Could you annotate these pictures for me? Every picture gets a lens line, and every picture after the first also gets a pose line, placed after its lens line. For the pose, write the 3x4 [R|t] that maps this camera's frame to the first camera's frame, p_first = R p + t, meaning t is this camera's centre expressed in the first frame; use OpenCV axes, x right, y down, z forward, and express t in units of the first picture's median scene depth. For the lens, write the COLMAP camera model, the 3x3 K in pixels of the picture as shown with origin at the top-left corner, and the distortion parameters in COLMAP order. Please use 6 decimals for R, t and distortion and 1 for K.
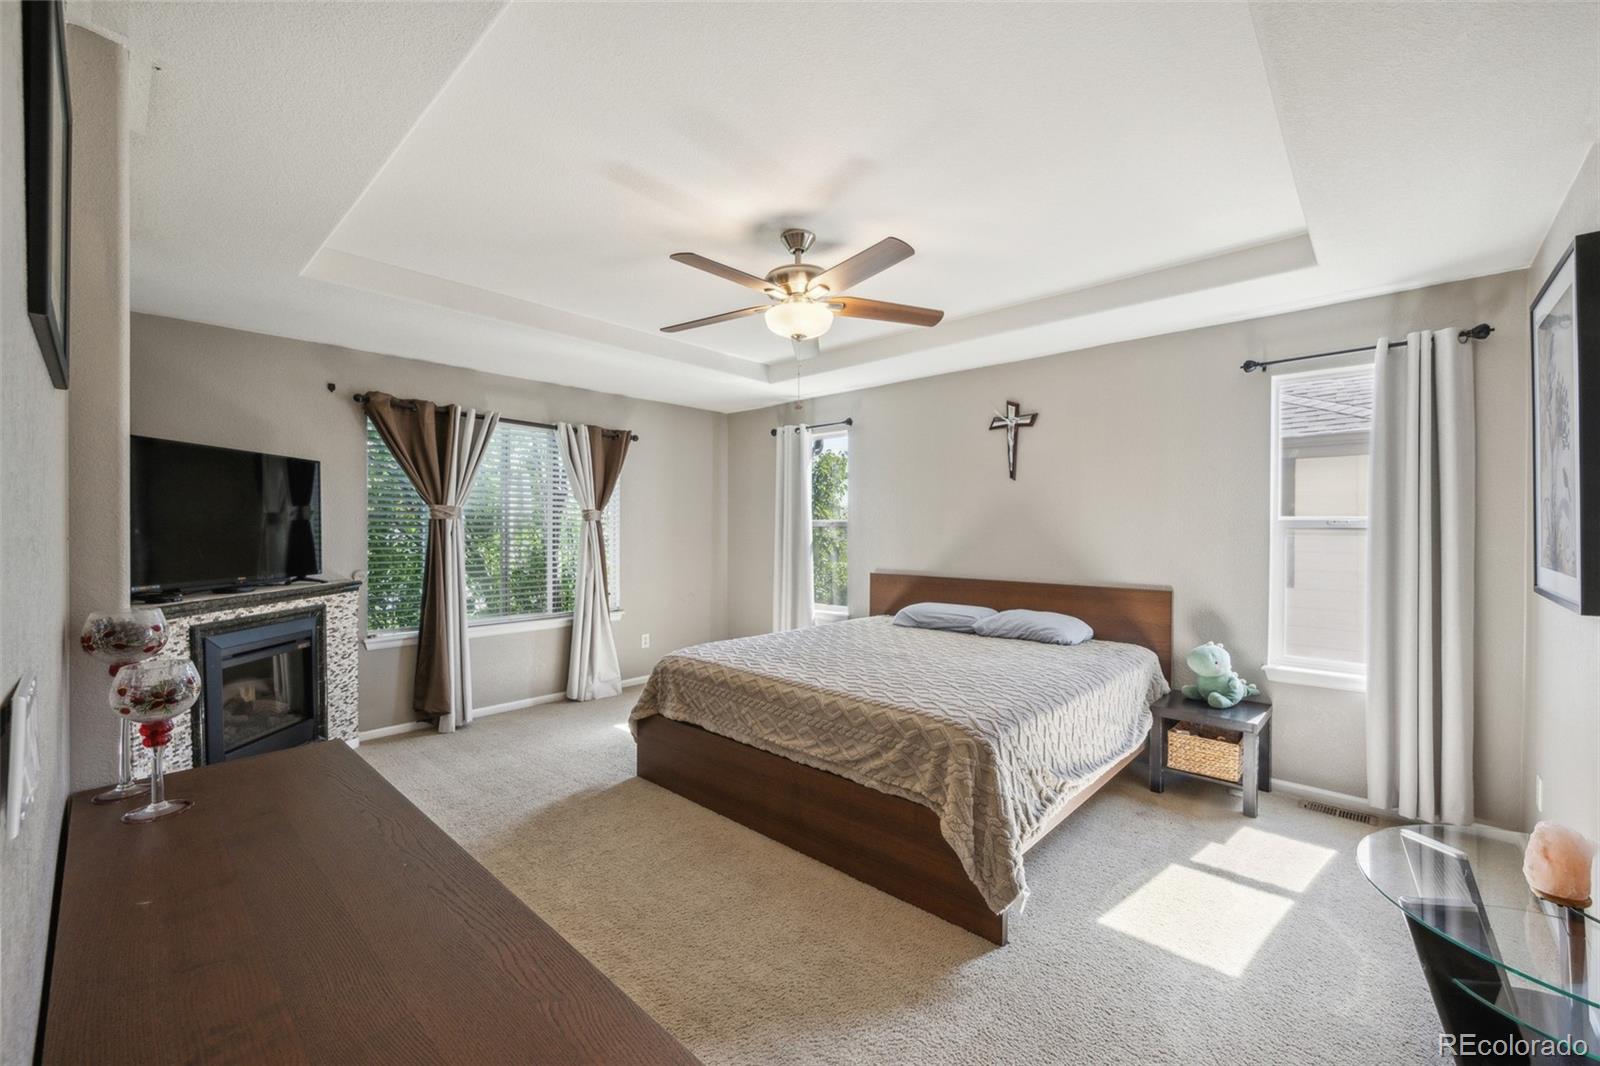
lens RADIAL K [[629.4, 0, 800.7], [0, 629.4, 529.4], [0, 0, 1]] dist [-0.003000, -0.000384]
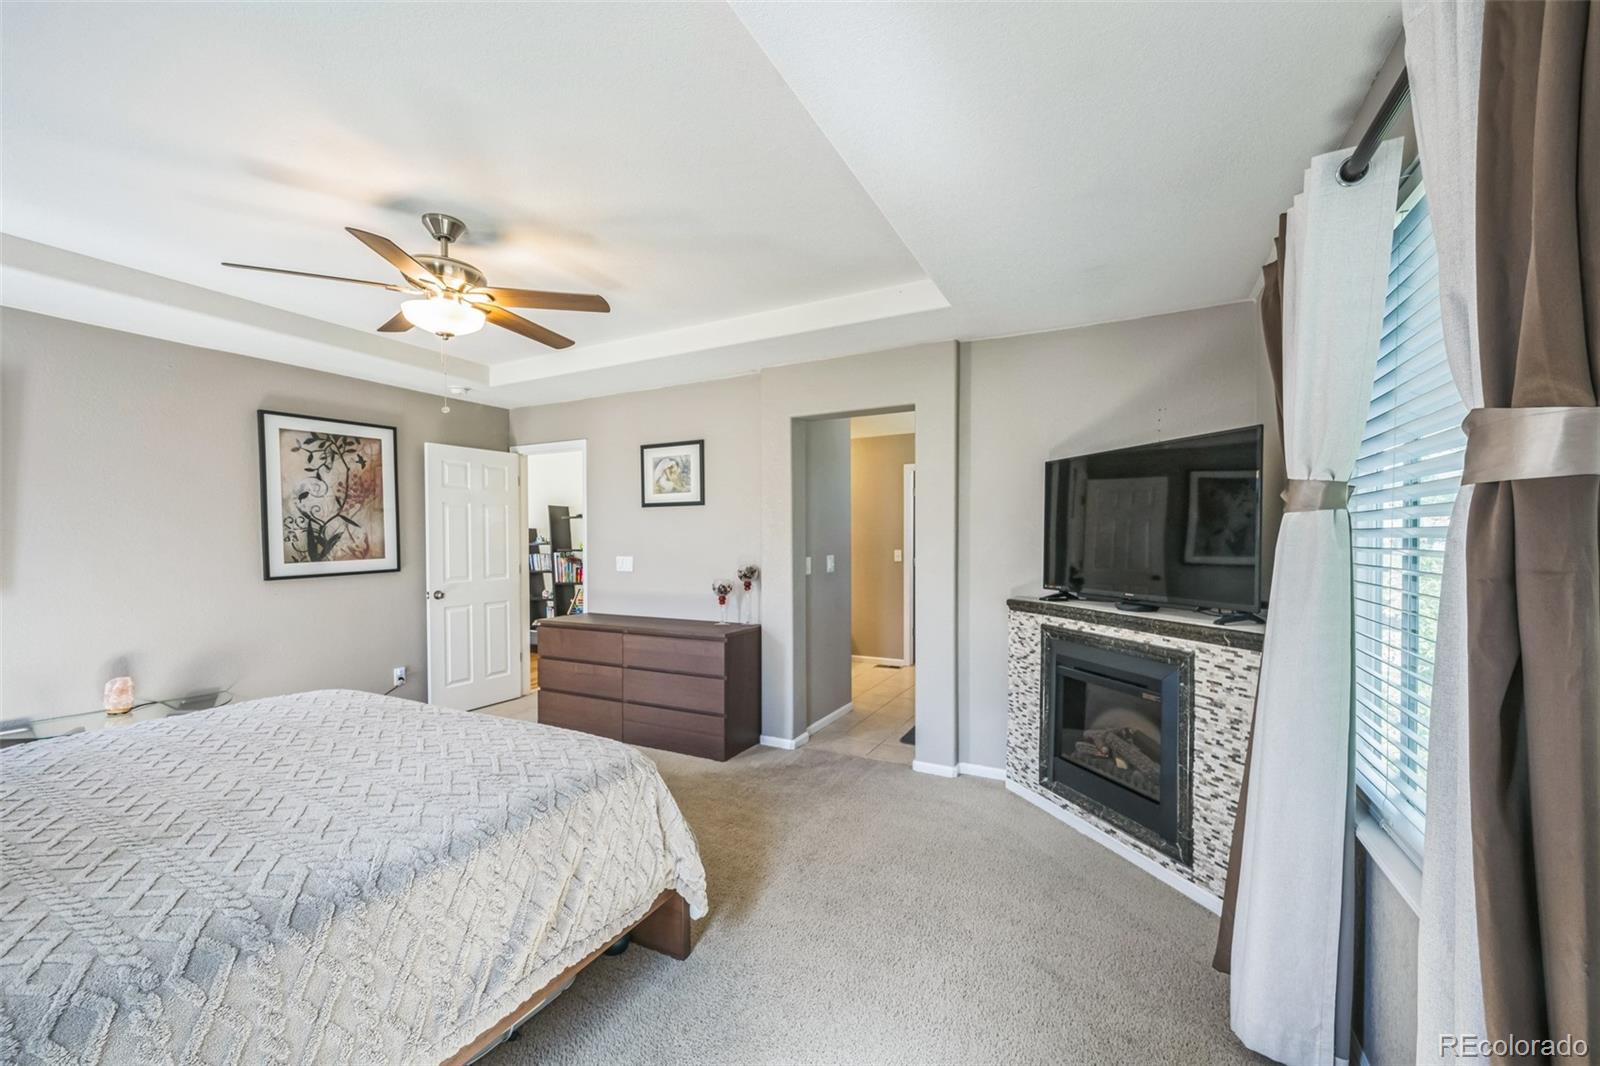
lens RADIAL K [[629.4, 0, 800.8], [0, 629.4, 539.6], [0, 0, 1]] dist [-0.003000, -0.000384]
pose [[-0.965490, 0.004181, -0.260407, -0.215065], [0.002984, 0.999983, 0.004993, -0.003506], [0.260424, 0.004044, -0.965486, 1.644664]]
